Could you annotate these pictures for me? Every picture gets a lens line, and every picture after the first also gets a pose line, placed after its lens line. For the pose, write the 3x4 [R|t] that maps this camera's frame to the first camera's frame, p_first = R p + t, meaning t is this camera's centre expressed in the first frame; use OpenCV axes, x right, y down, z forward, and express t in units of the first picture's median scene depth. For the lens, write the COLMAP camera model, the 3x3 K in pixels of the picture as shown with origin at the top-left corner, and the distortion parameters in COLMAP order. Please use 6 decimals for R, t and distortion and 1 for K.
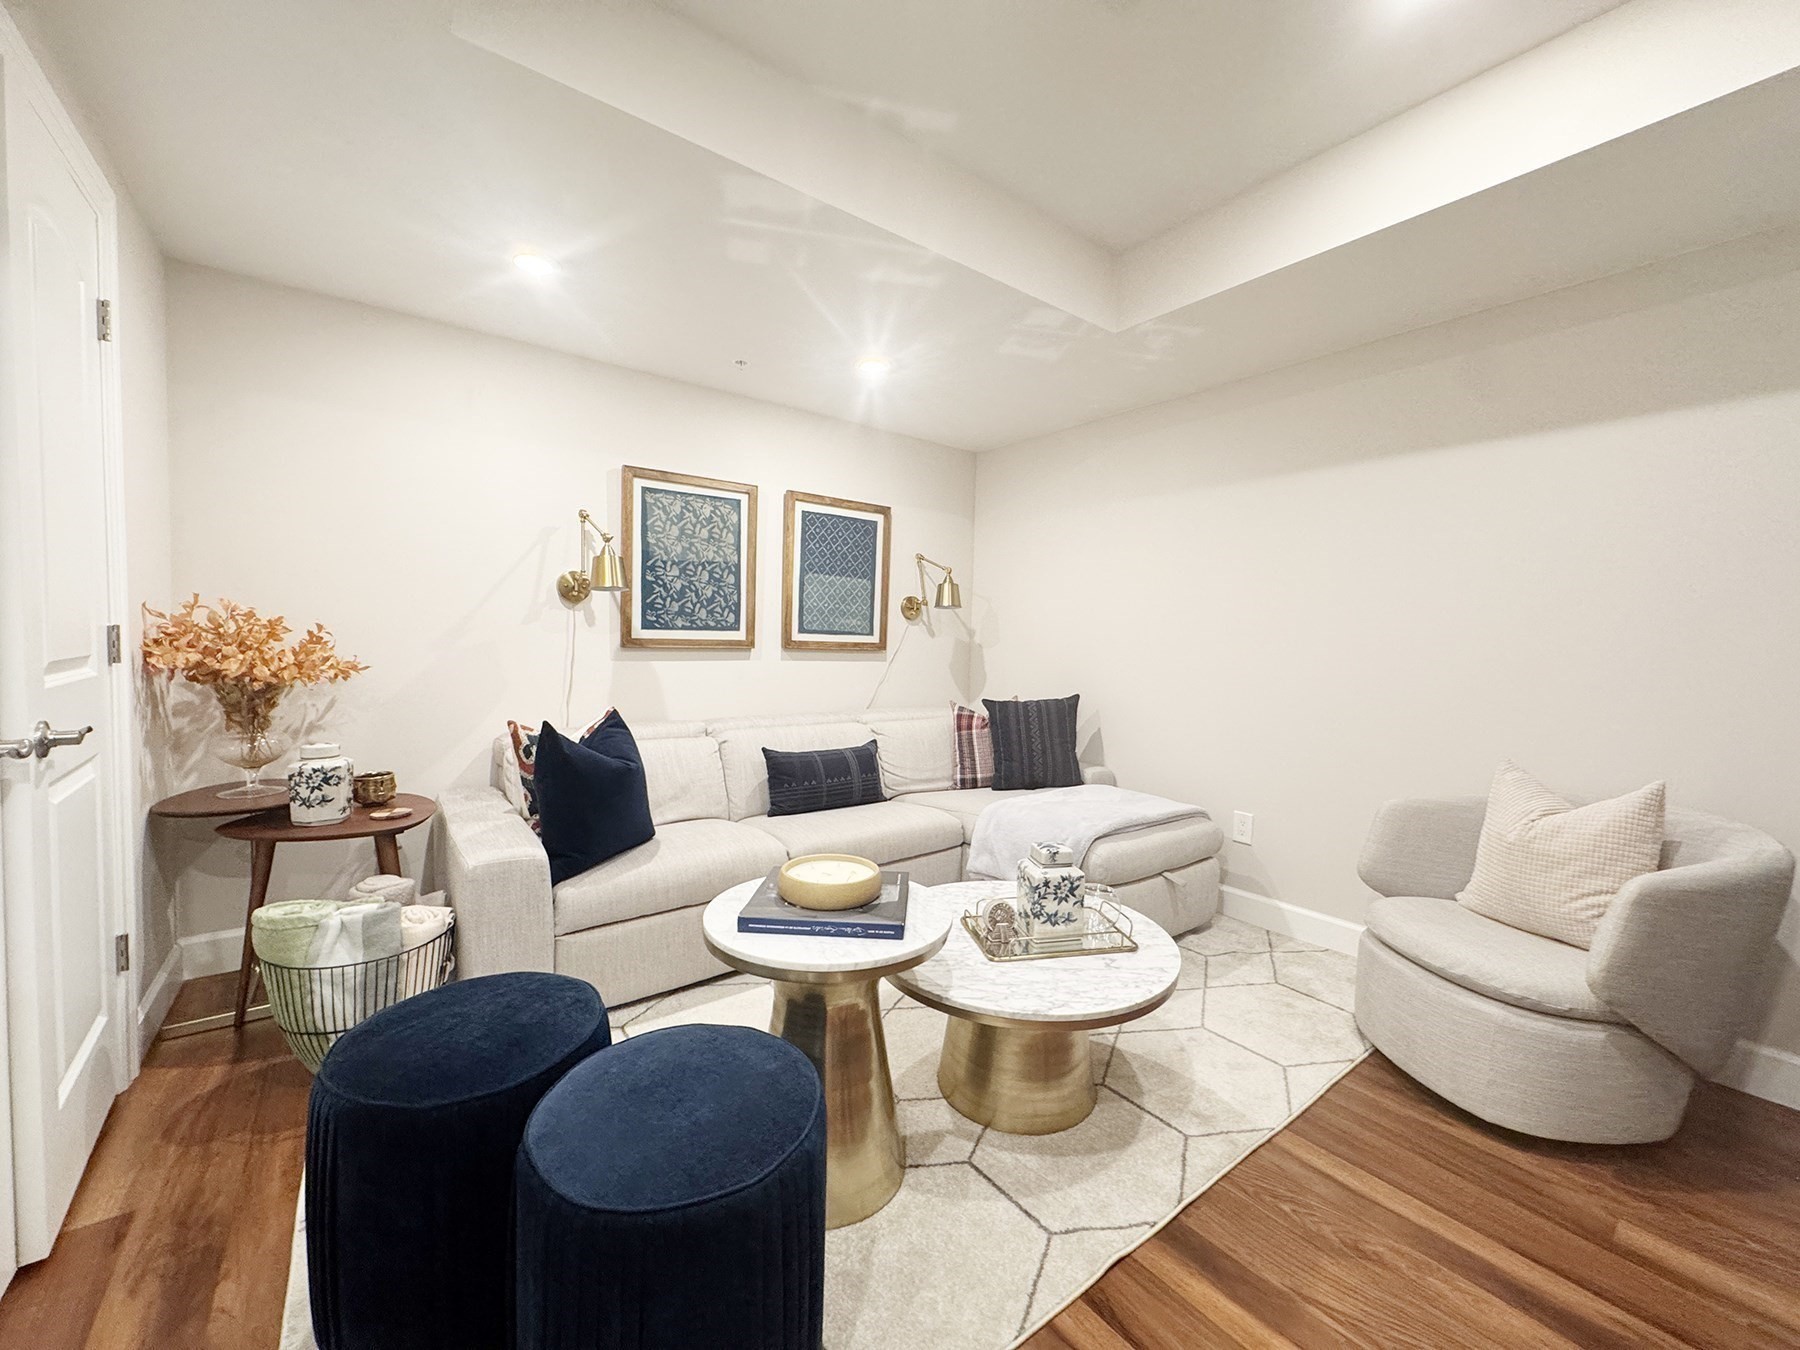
lens RADIAL K [[717.0, 0, 896.9], [0, 717.0, 676.2], [0, 0, 1]] dist [-0.001494, -0.000401]
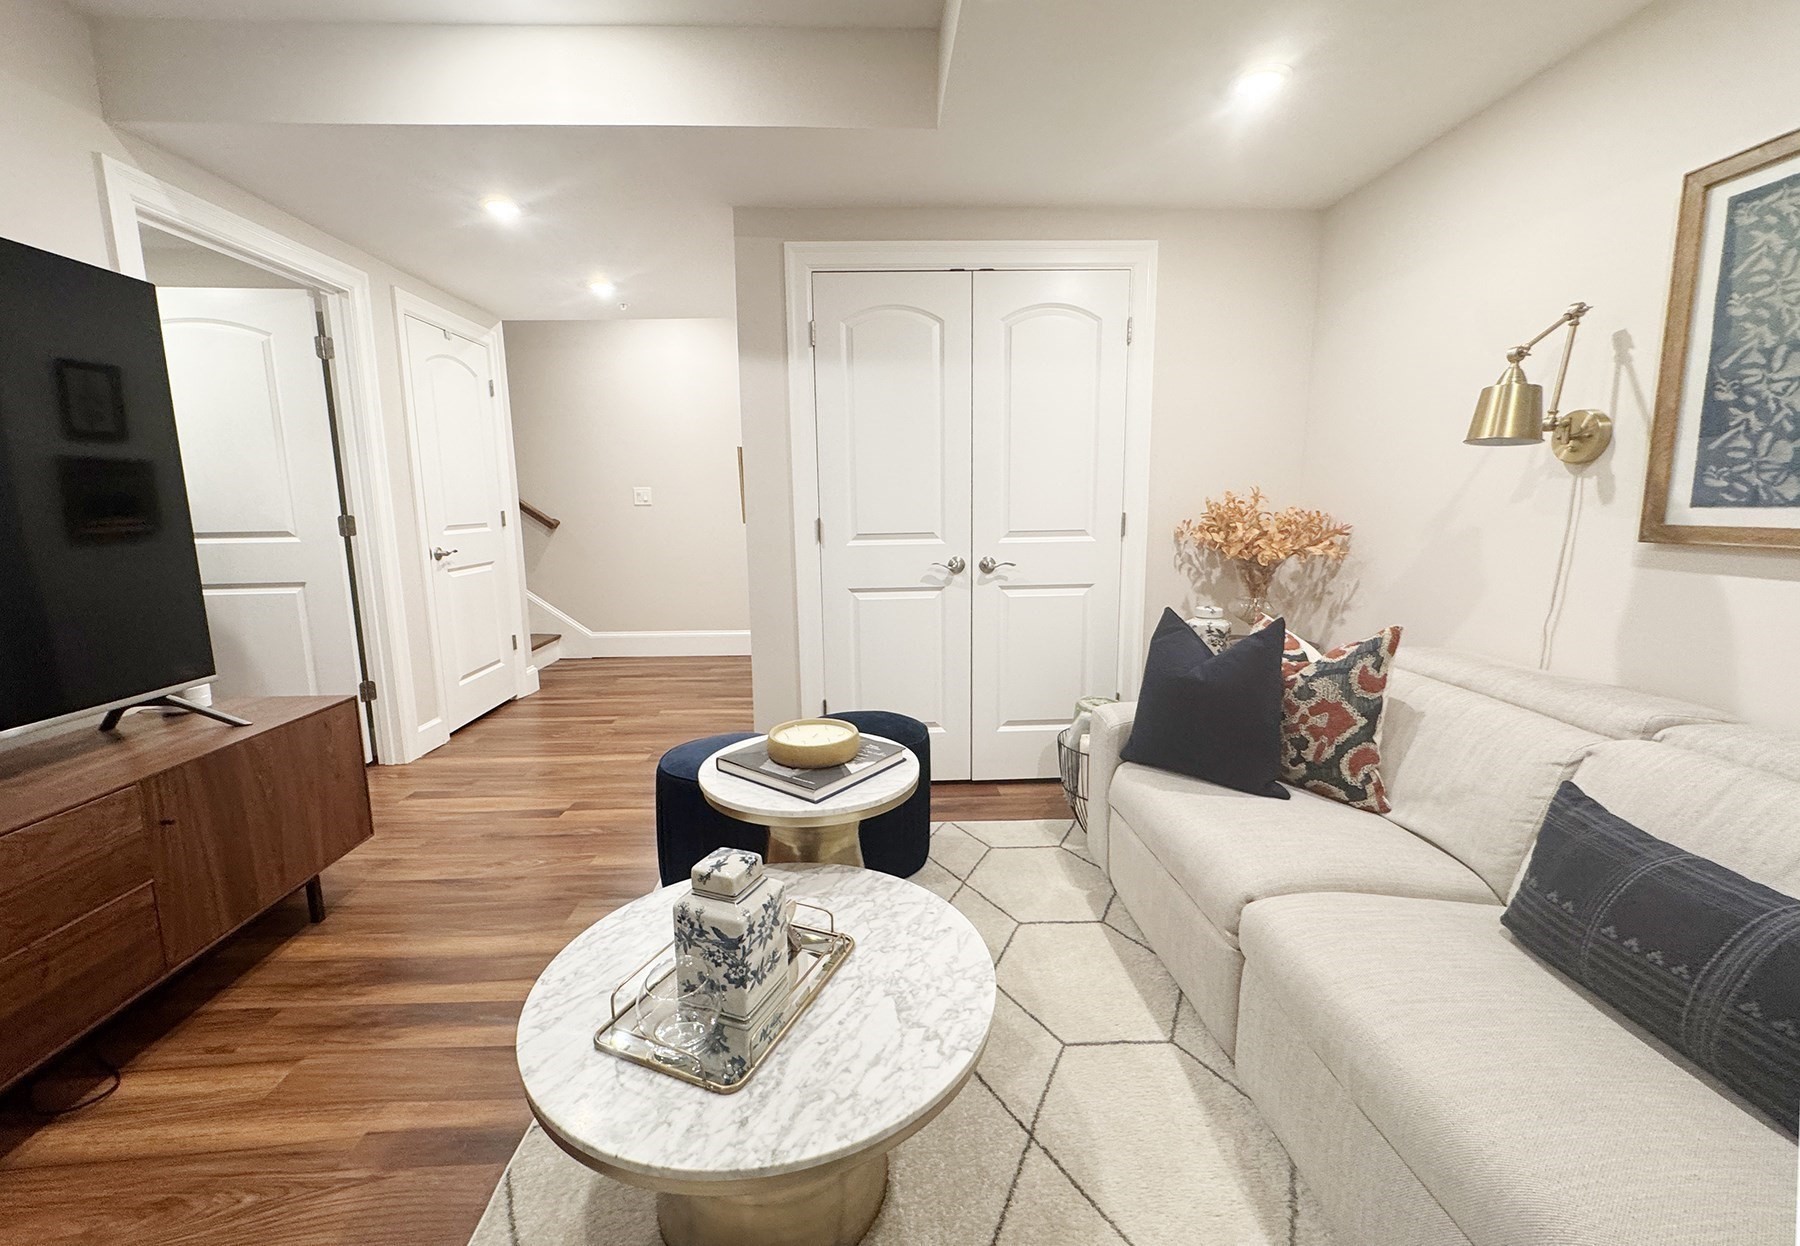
lens RADIAL K [[758.5, 0, 899.3], [0, 758.5, 616.8], [0, 0, 1]] dist [-0.003766, -0.000195]
pose [[-0.572572, 0.106952, -0.812848, 0.377513], [-0.044209, 0.985984, 0.160874, -0.050393], [0.818662, 0.128048, -0.559819, 0.855139]]
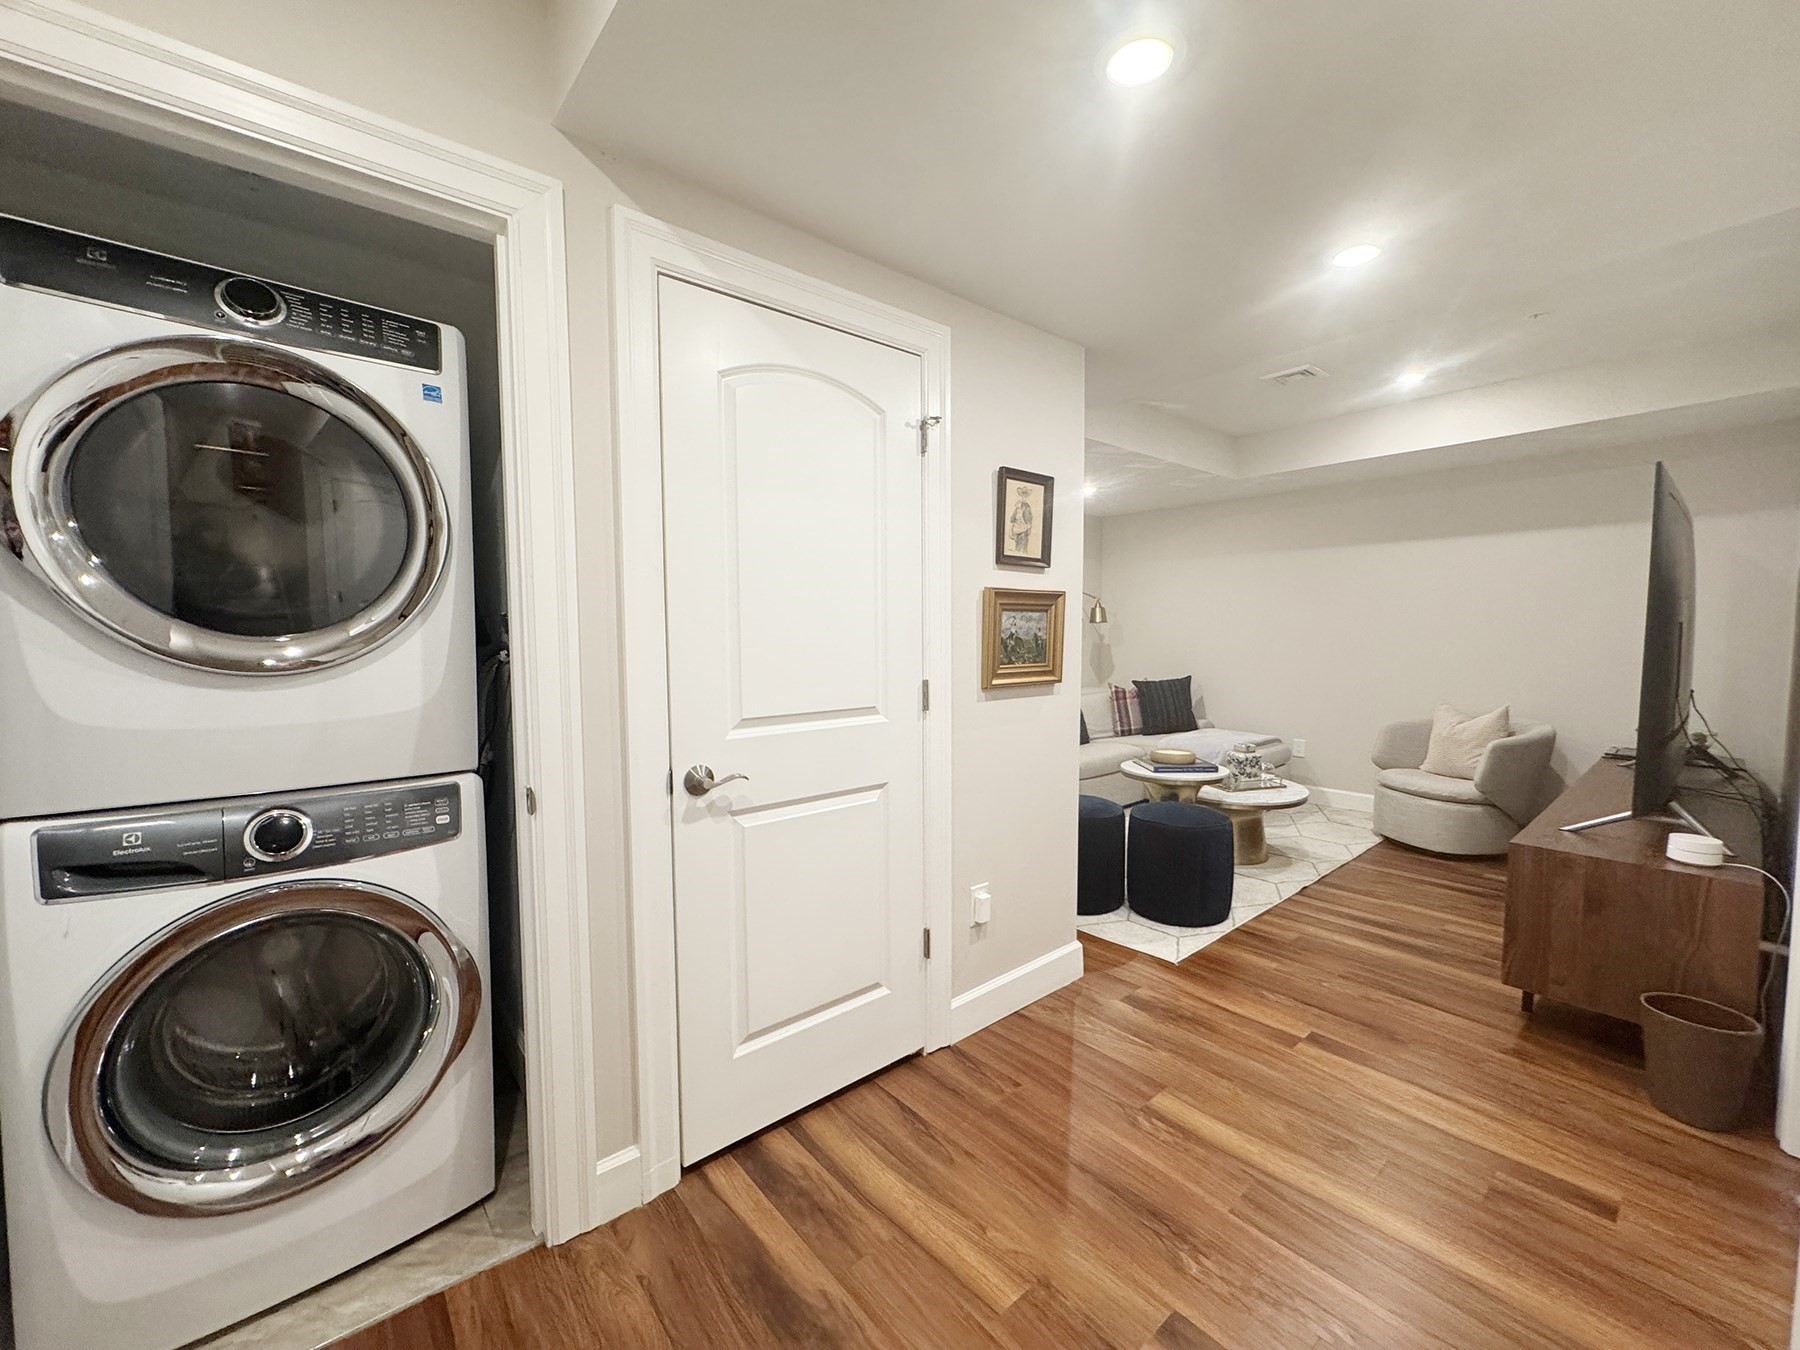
lens RADIAL K [[717.0, 0, 899.9], [0, 717.0, 673.5], [0, 0, 1]] dist [-0.001494, -0.000401]
pose [[0.997871, -0.035683, 0.054588, -0.534557], [0.034949, 0.999286, 0.014339, -0.027216], [-0.055061, -0.012401, 0.998406, -0.638252]]
